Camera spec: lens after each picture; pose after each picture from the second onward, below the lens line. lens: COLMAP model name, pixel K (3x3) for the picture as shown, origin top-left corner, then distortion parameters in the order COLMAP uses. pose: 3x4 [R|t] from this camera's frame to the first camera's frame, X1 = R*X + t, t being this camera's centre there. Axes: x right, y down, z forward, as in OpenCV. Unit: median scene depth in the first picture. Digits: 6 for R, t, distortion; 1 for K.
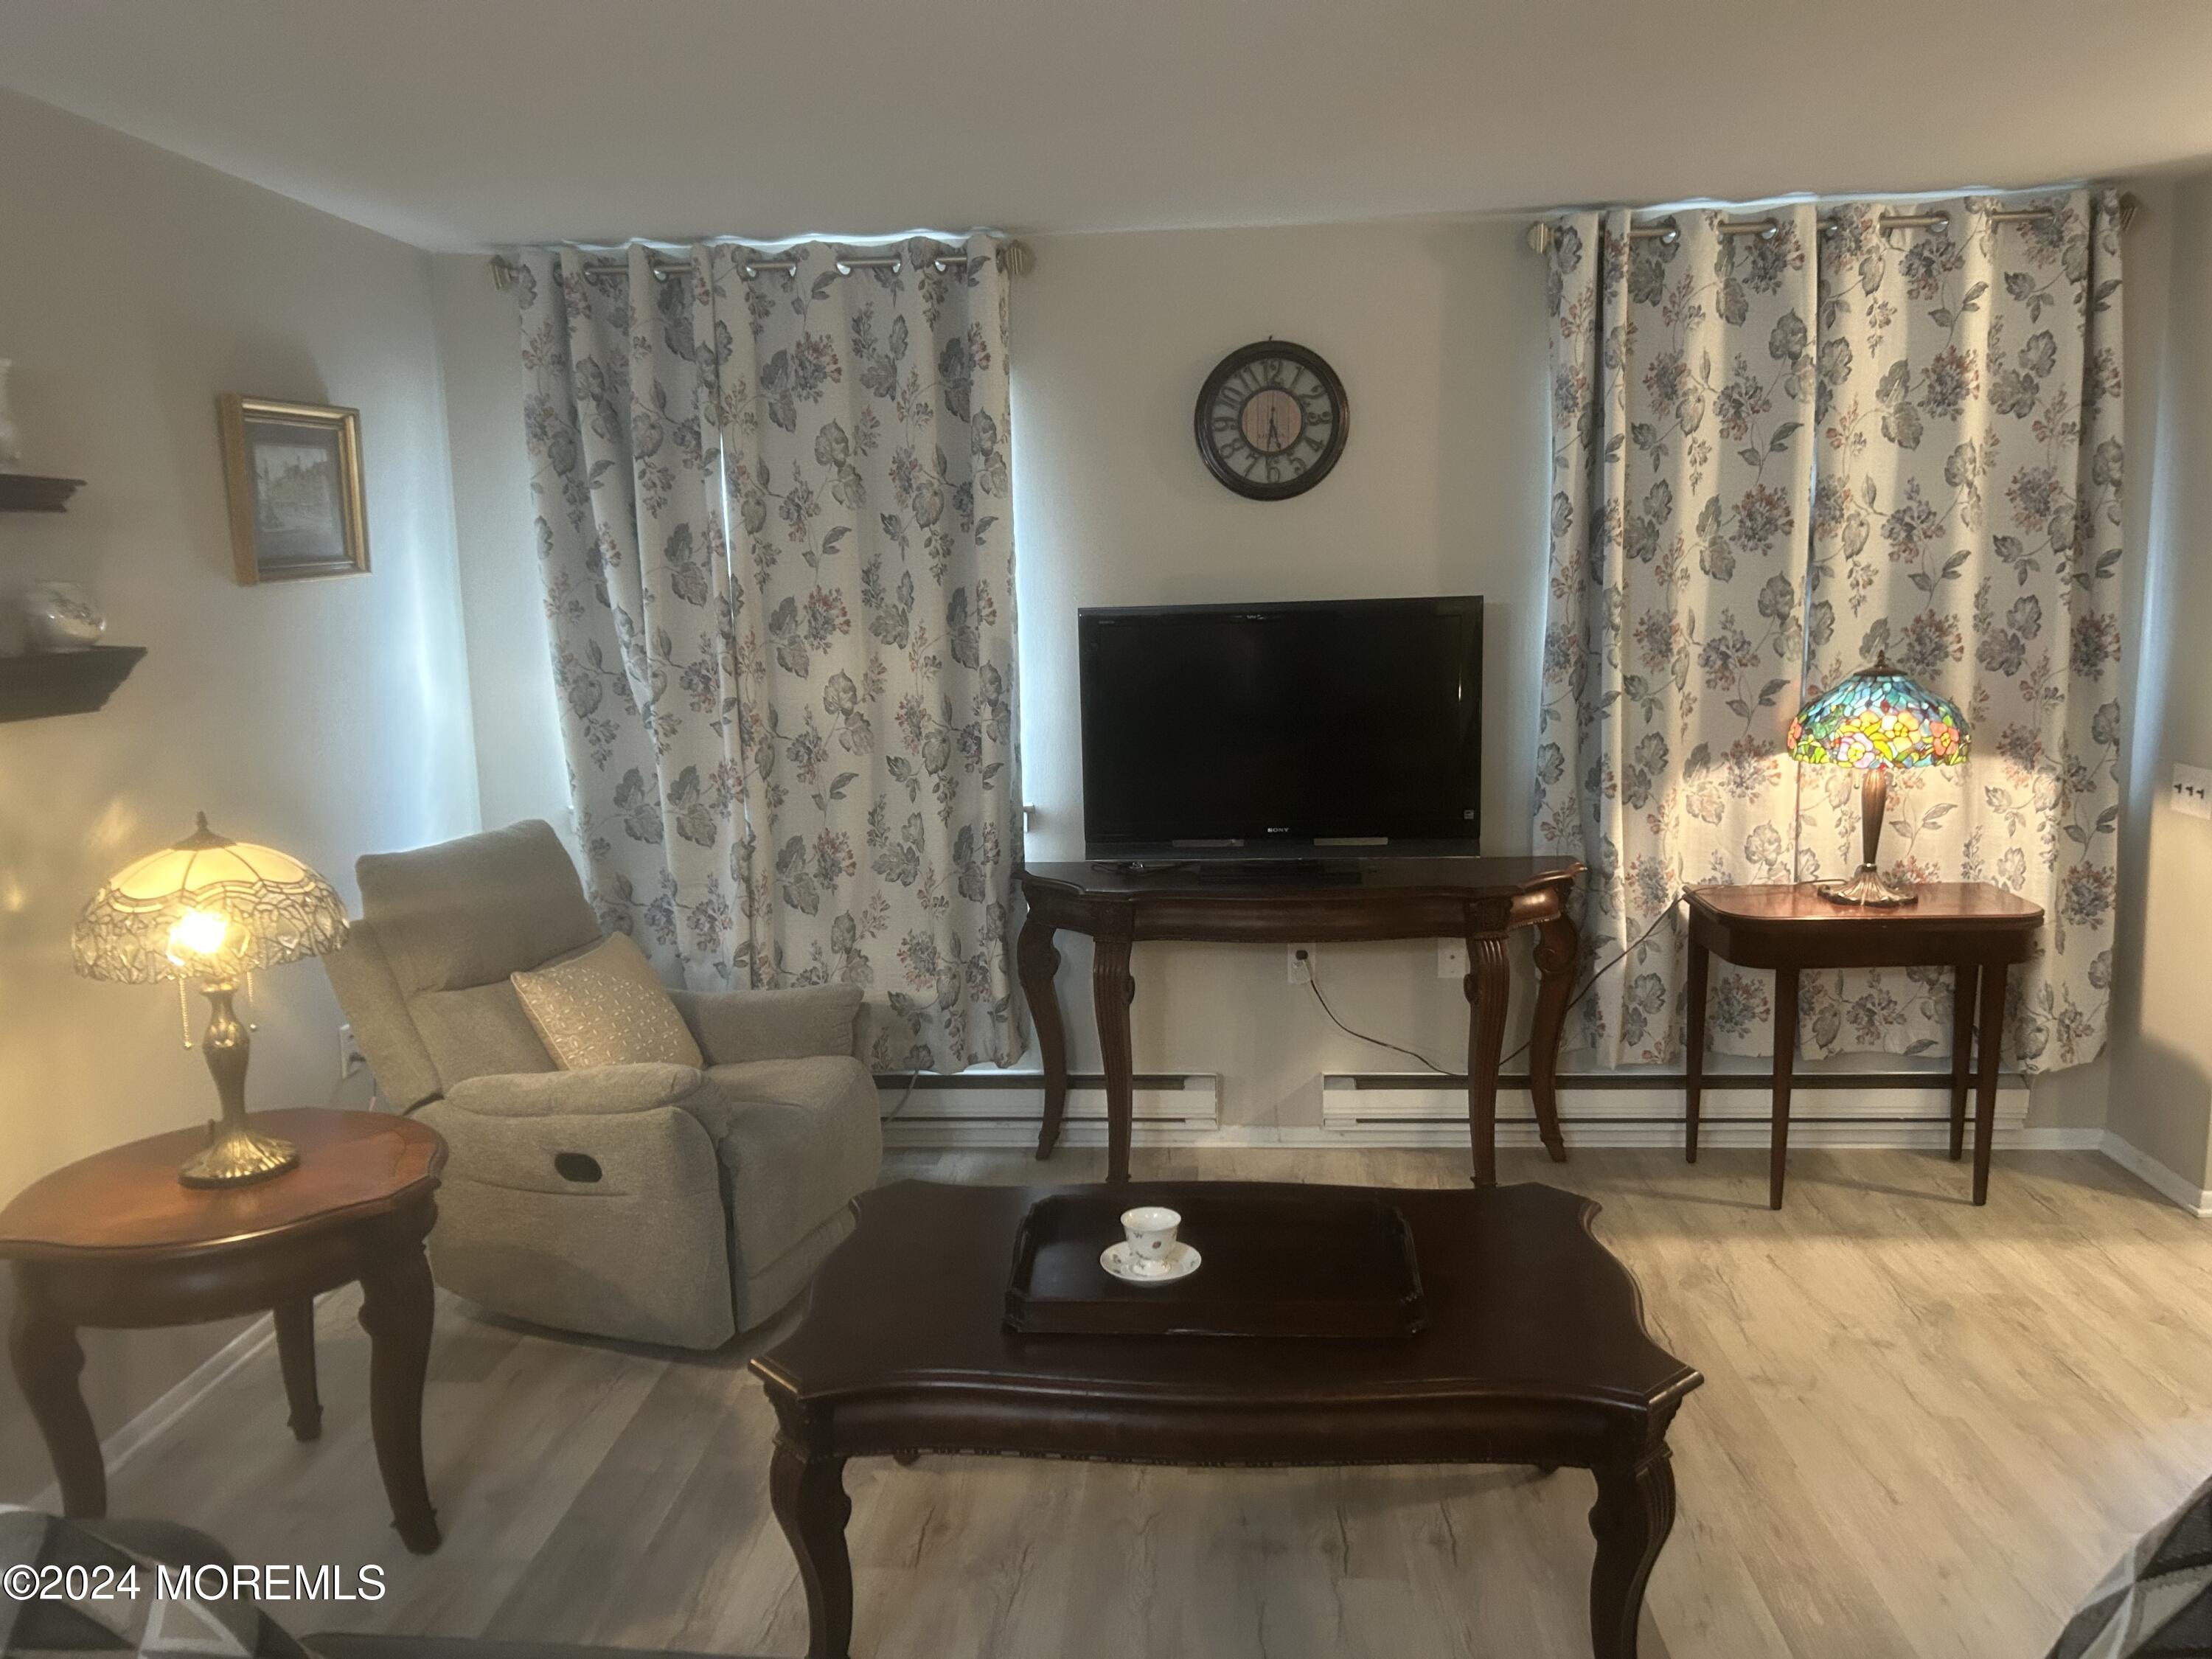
lens RADIAL K [[1665.6, 0, 1102.7], [0, 1665.6, 834.7], [0, 0, 1]] dist [0.044816, -0.044962]
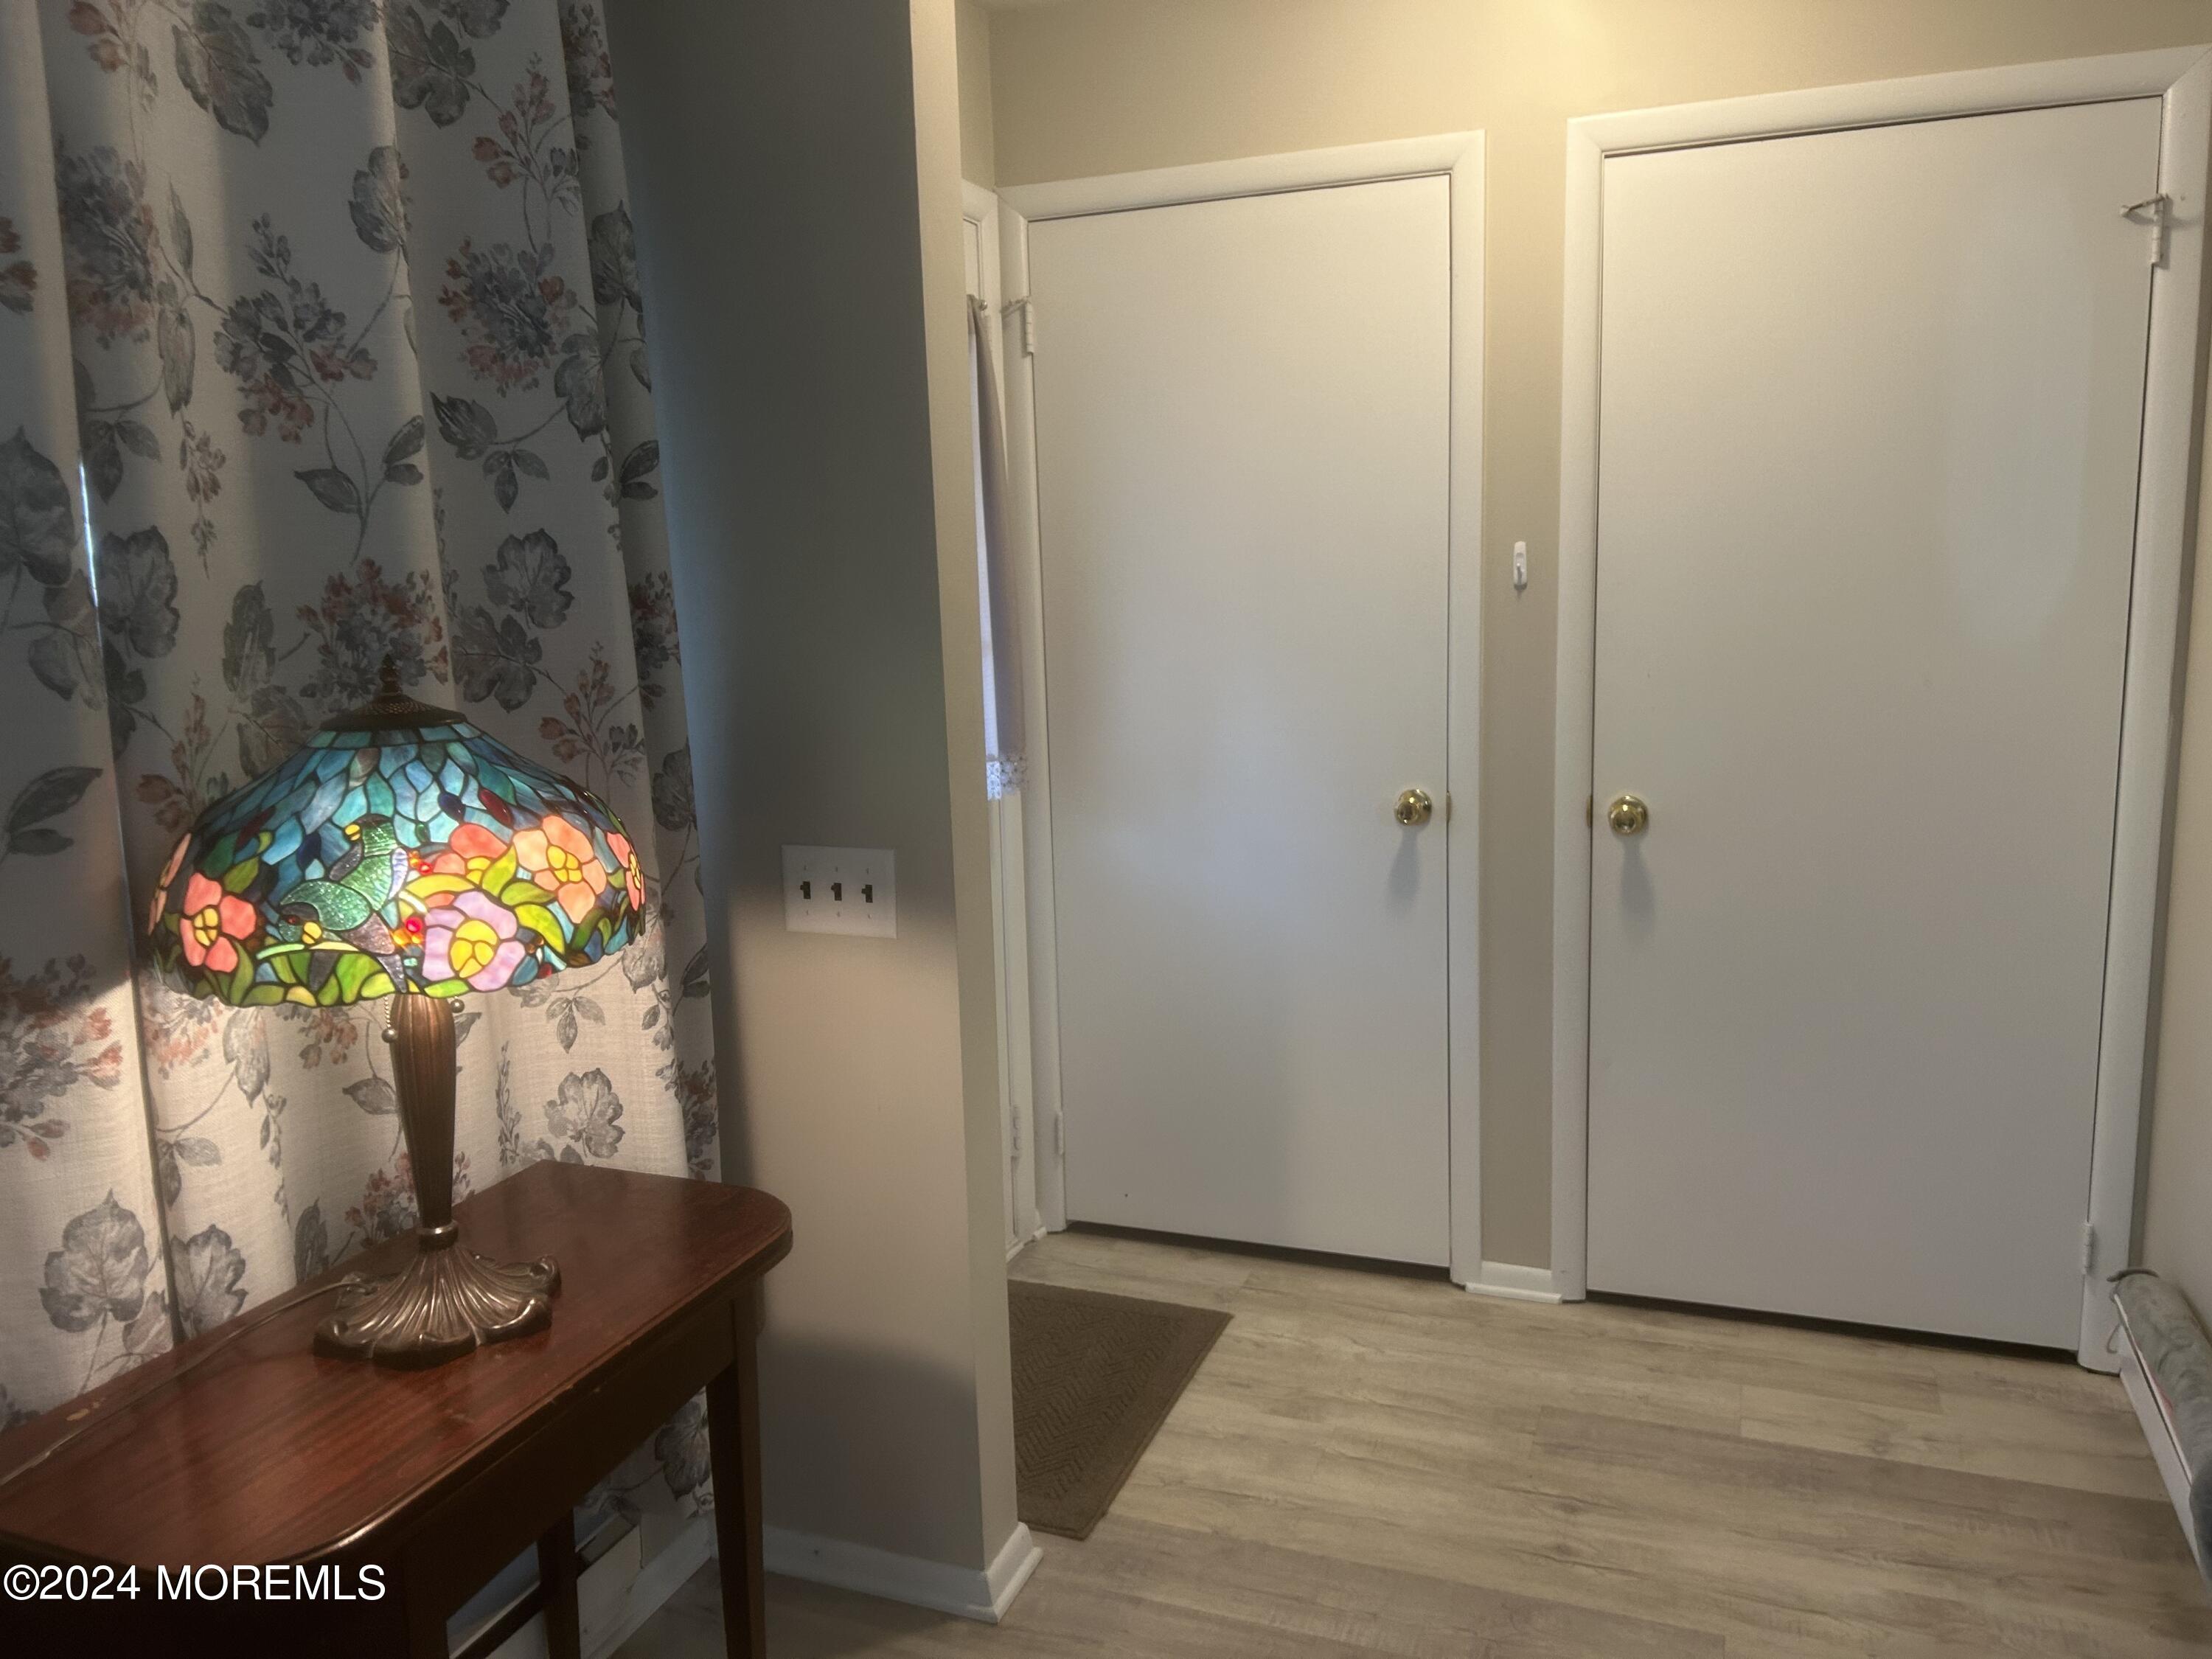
lens RADIAL K [[1665.6, 0, 1103.9], [0, 1665.6, 834.2], [0, 0, 1]] dist [0.044816, -0.044962]
pose [[0.303628, -0.139045, 0.942590, 0.156714], [0.171590, 0.981099, 0.089453, -0.074777], [-0.937212, 0.134578, 0.321748, 0.711448]]
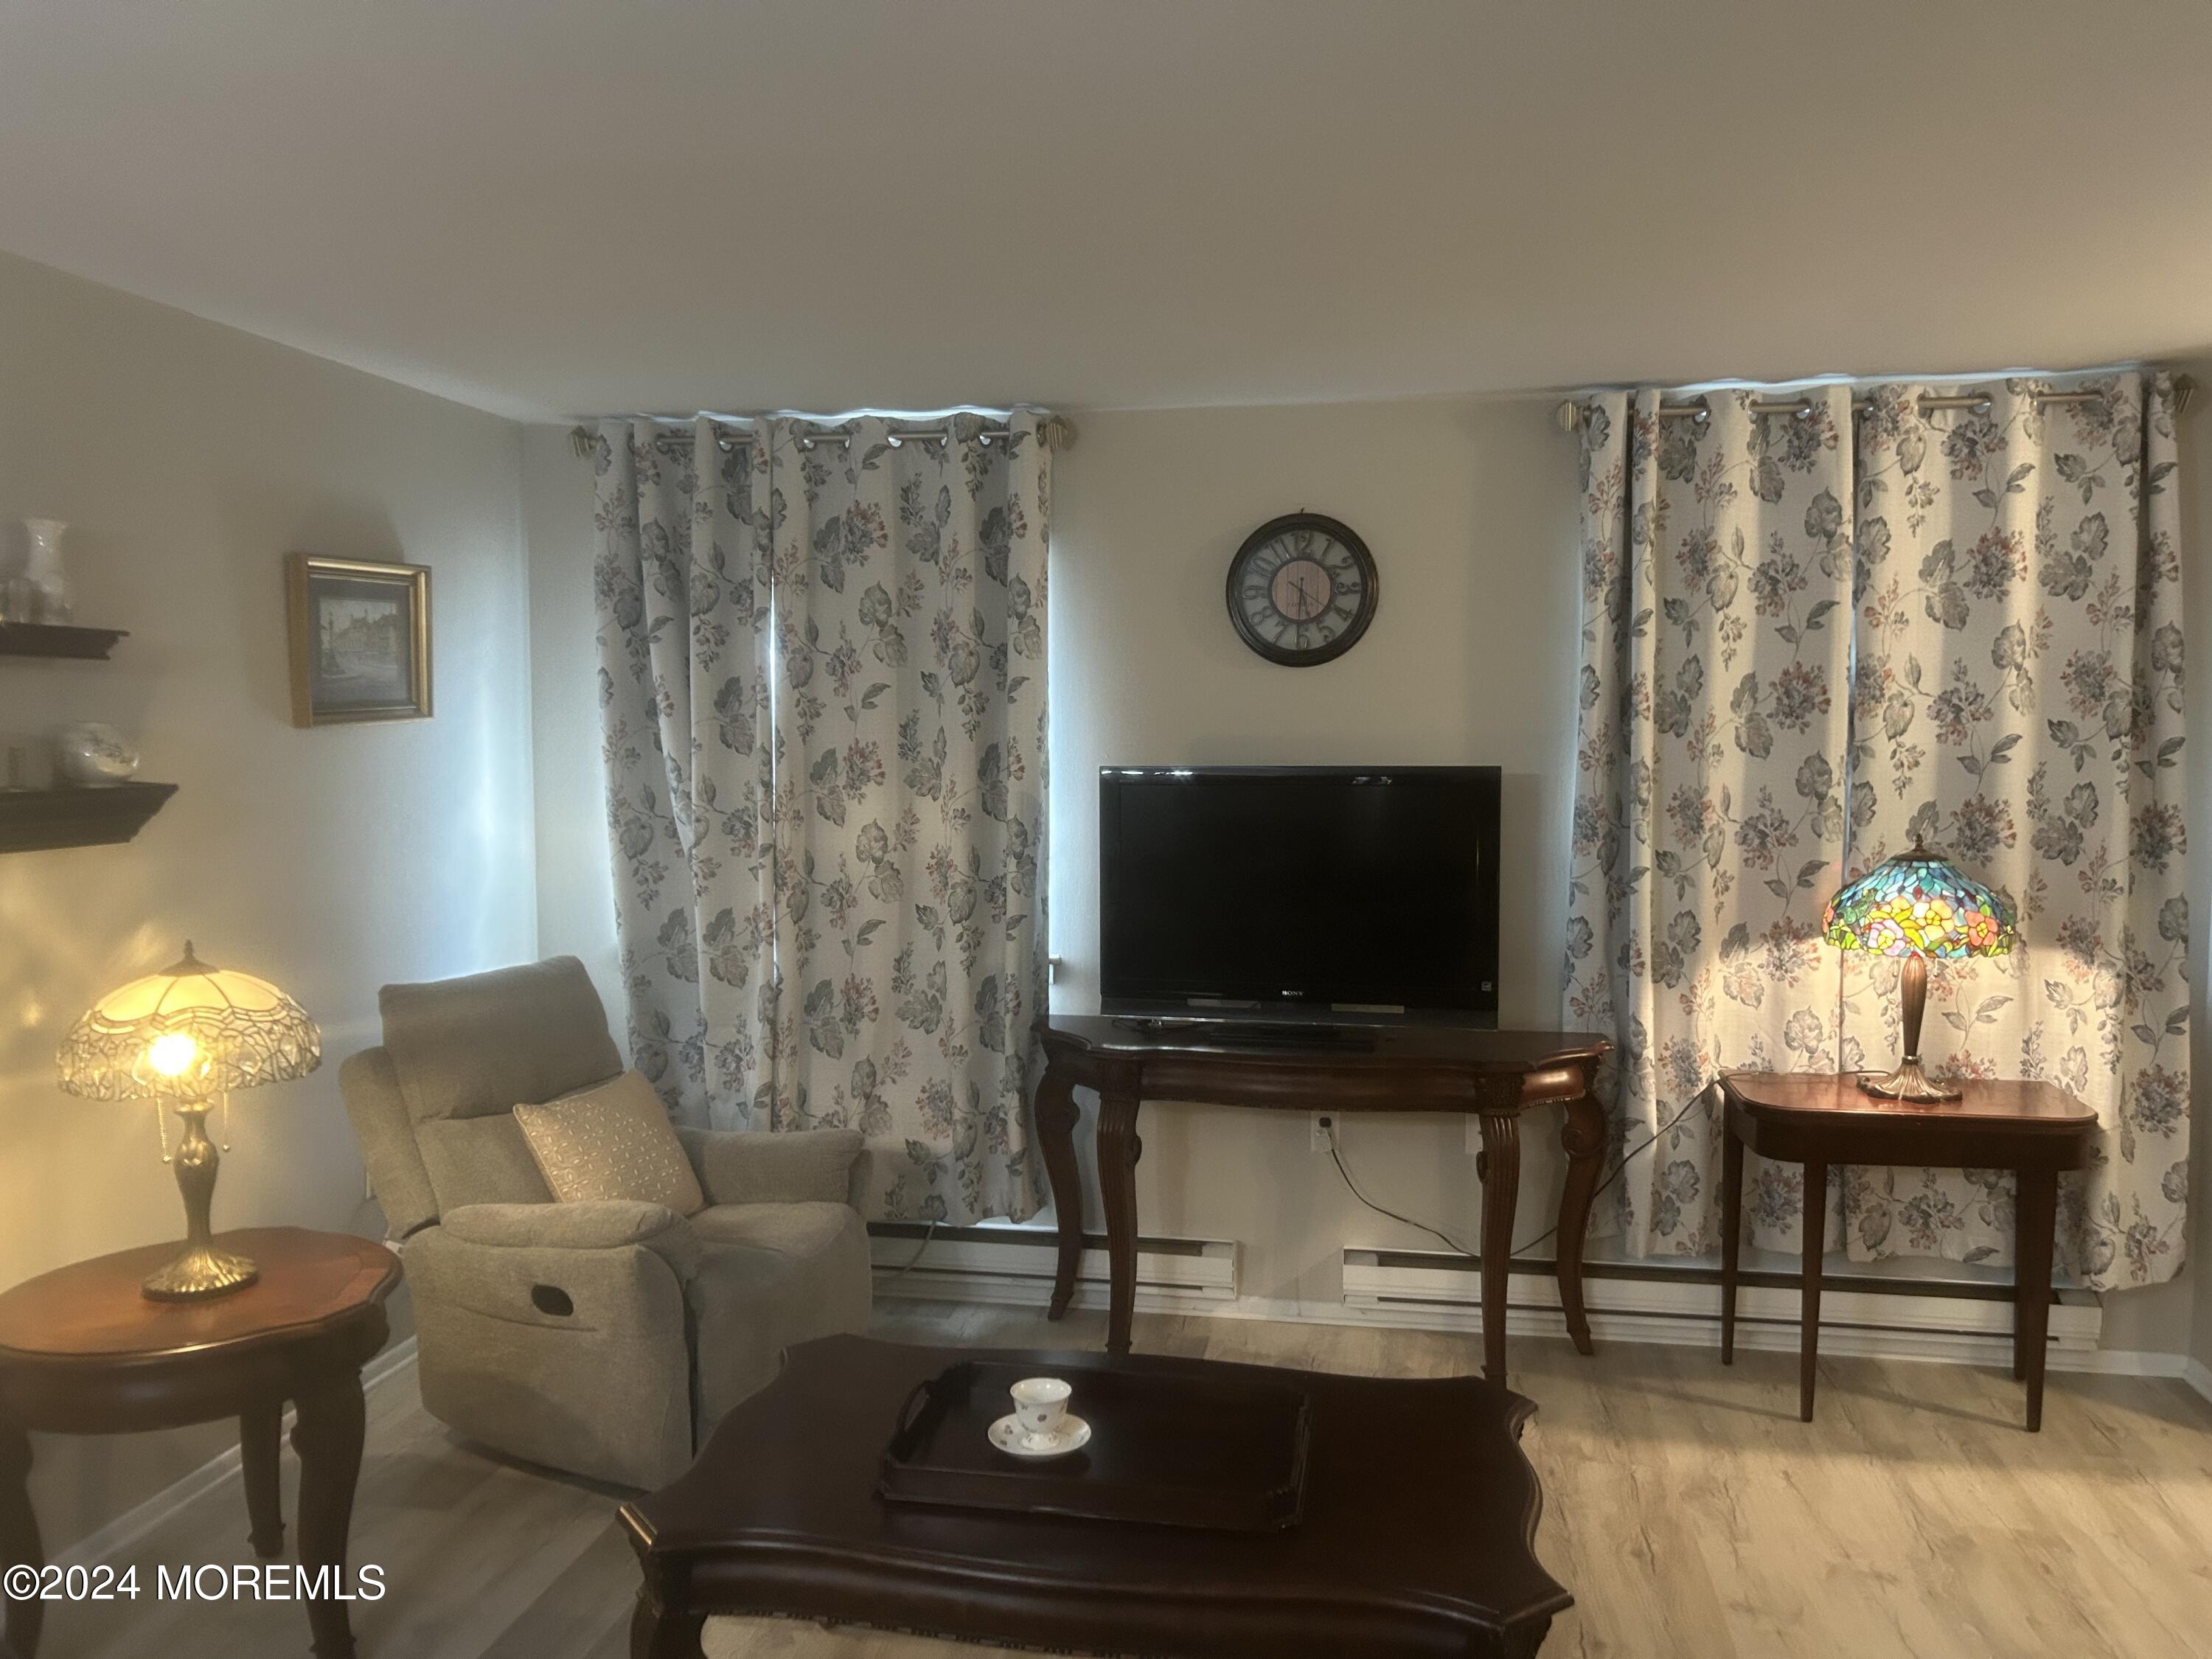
lens RADIAL K [[1665.6, 0, 1114.5], [0, 1665.6, 837.8], [0, 0, 1]] dist [0.044816, -0.044962]
pose [[0.994294, 0.031354, -0.101966, 0.097721], [-0.040035, 0.995641, -0.084235, -0.007686], [0.098881, 0.087836, 0.991215, -0.002747]]
